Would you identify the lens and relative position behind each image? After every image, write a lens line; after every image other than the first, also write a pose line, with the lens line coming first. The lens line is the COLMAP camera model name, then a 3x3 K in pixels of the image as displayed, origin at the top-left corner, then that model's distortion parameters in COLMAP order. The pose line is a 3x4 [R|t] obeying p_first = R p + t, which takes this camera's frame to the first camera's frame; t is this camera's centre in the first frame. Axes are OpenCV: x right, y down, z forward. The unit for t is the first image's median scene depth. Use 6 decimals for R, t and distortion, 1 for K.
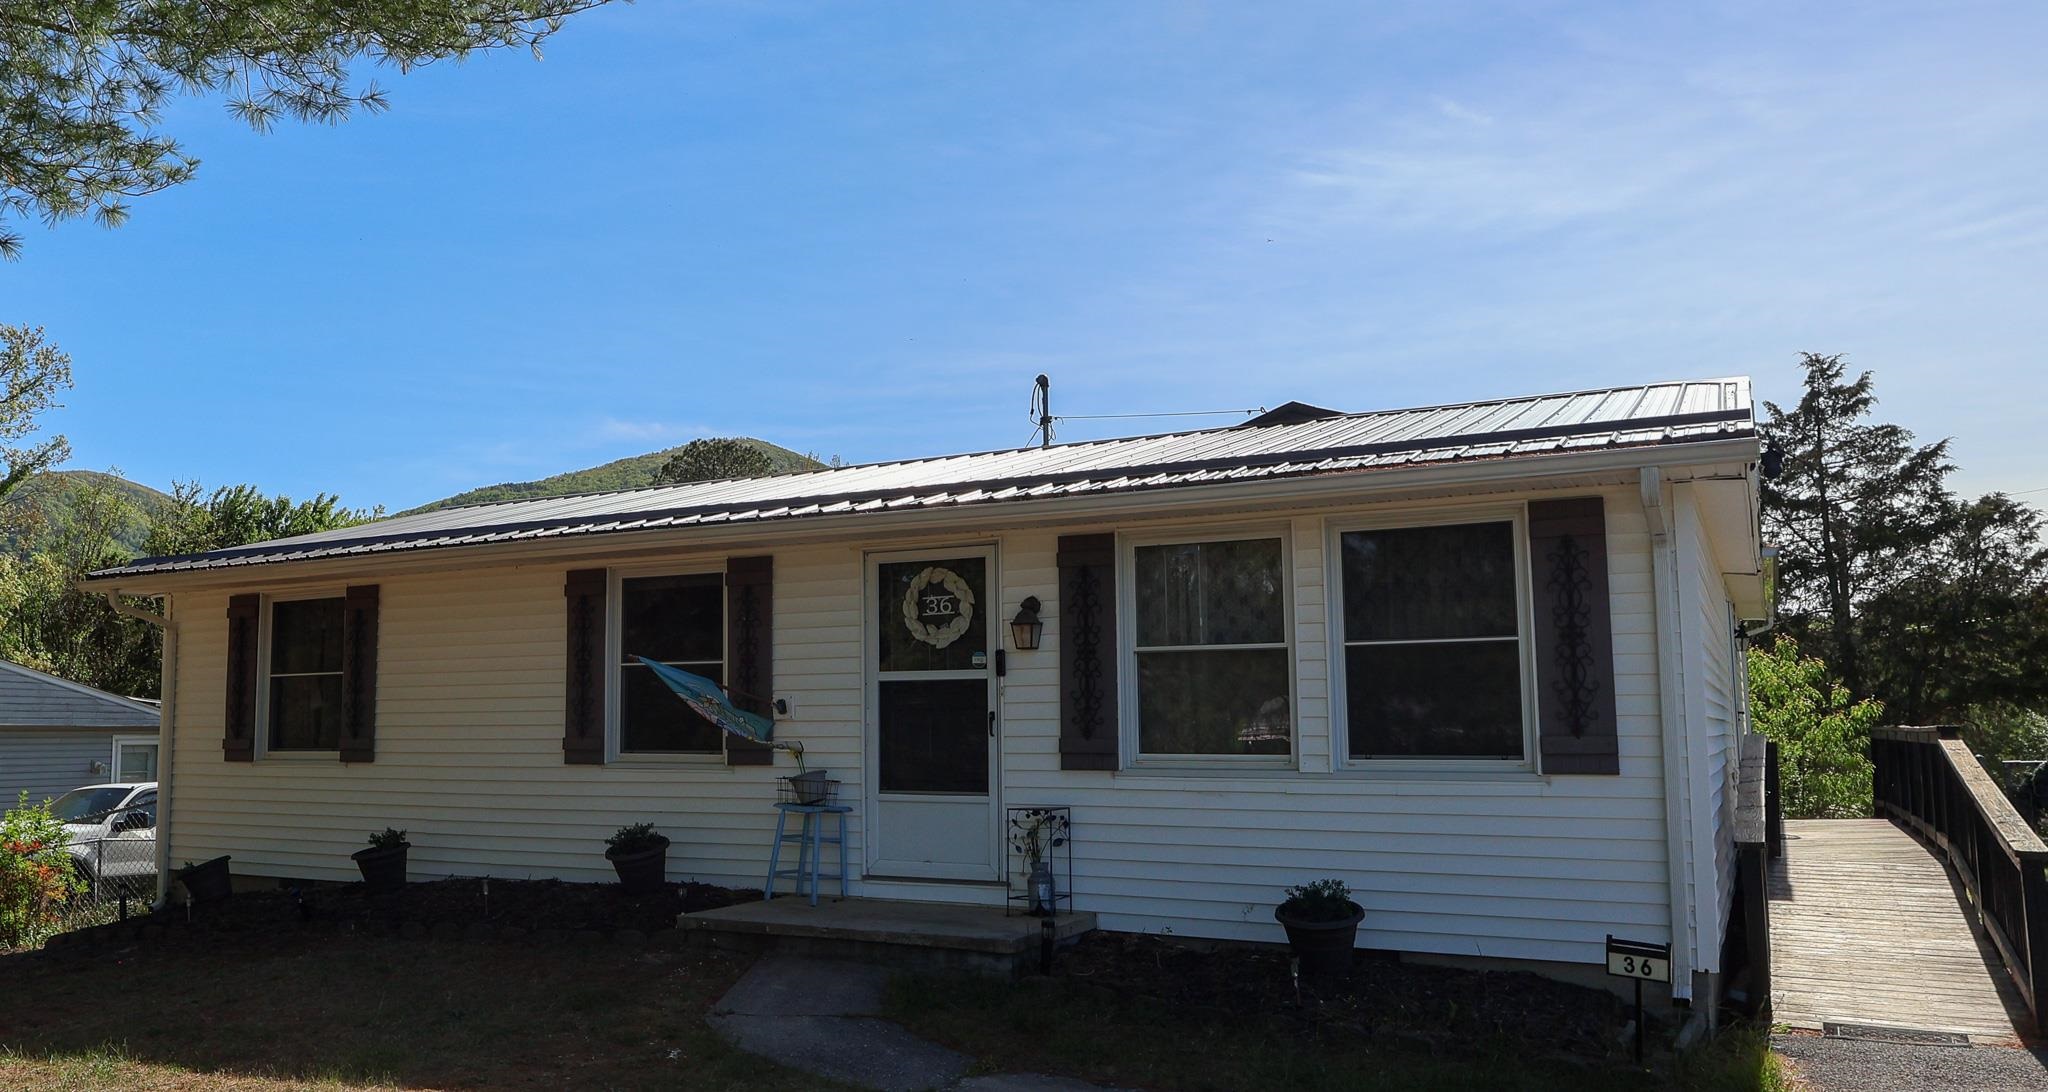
lens RADIAL K [[1234.8, 0, 1024.0], [0, 1234.8, 546.0], [0, 0, 1]] dist [0.013699, 0.000744]
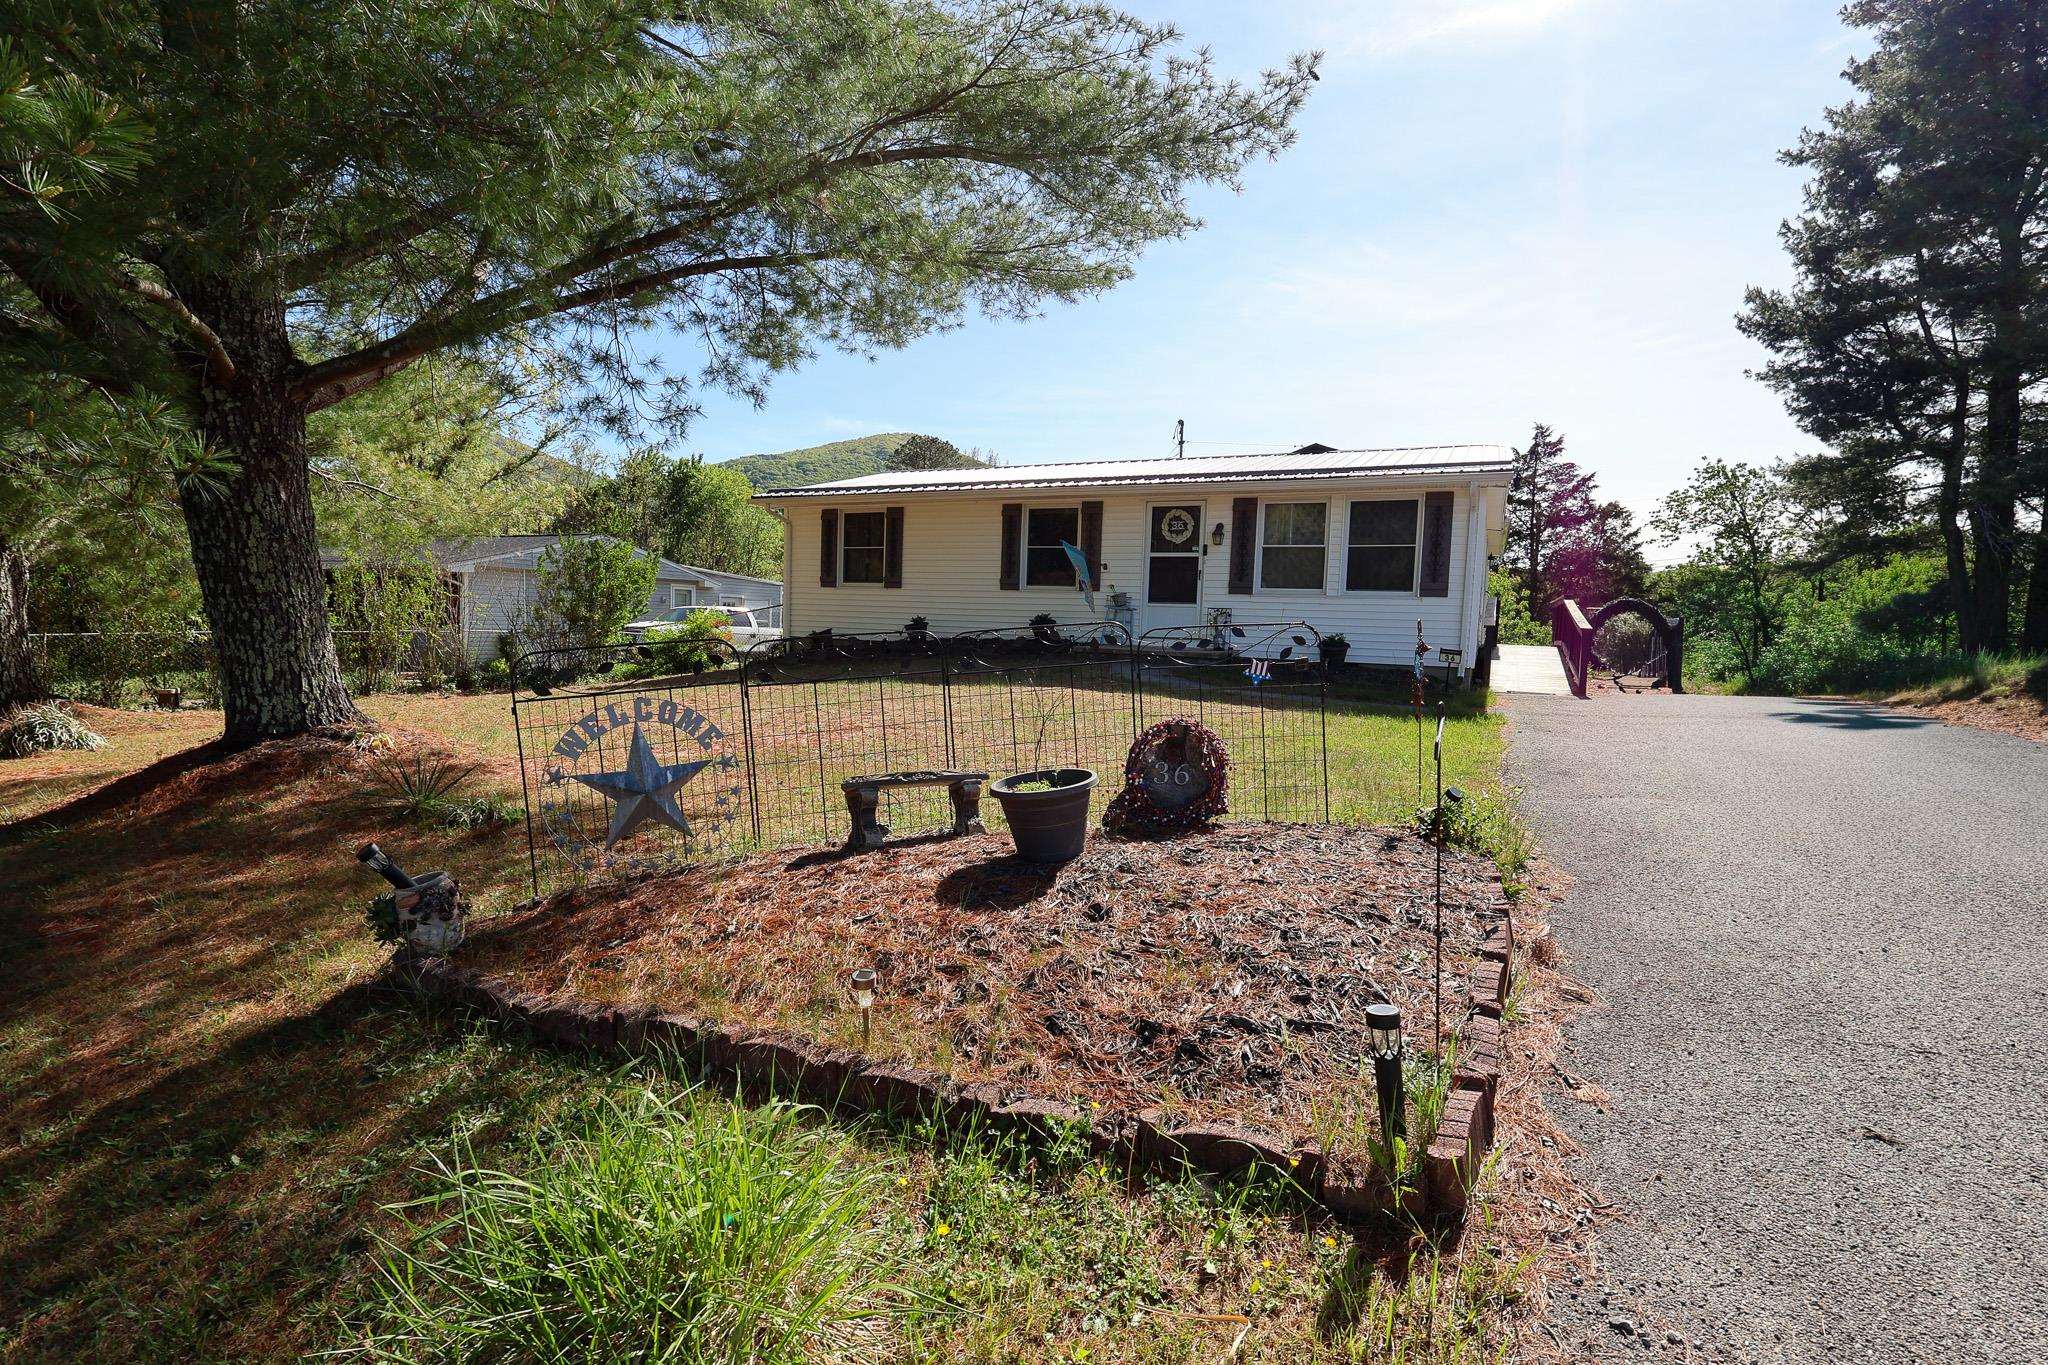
lens RADIAL K [[952.8, 0, 1024.0], [0, 952.8, 682.5], [0, 0, 1]] dist [0.018125, 0.000144]
pose [[0.994881, 0.029046, 0.096786, -0.526221], [-0.045108, 0.984729, 0.168150, 0.049245], [-0.090424, -0.171655, 0.980998, -0.823680]]
